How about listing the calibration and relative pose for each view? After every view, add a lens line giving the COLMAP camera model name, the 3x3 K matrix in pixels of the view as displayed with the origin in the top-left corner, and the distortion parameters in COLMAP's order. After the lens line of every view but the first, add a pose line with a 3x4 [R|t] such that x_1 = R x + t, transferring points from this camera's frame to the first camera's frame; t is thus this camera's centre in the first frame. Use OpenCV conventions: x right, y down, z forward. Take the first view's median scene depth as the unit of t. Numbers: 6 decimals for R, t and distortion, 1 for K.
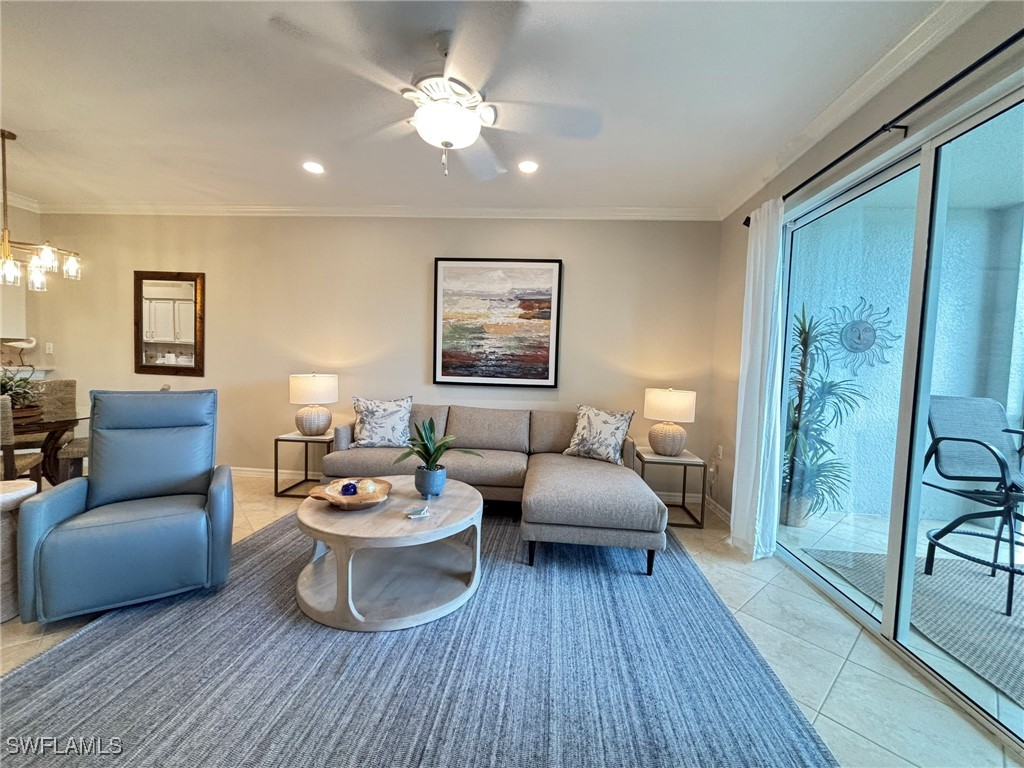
lens RADIAL K [[416.6, 0, 512.3], [0, 416.6, 382.1], [0, 0, 1]] dist [0.009085, -0.000319]
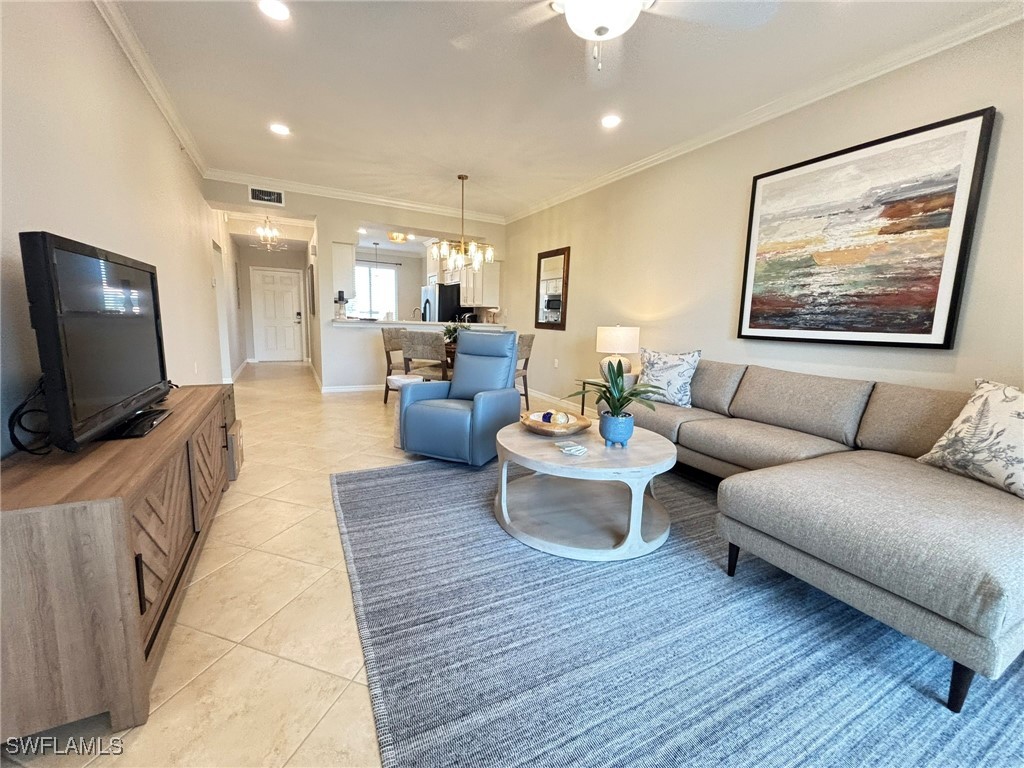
lens RADIAL K [[416.6, 0, 512.3], [0, 416.6, 382.1], [0, 0, 1]] dist [0.009085, -0.000319]
pose [[0.541334, 0.106797, -0.833997, 0.269695], [-0.056239, 0.994278, 0.090818, 0.041212], [0.838924, -0.002259, 0.544243, 0.191997]]
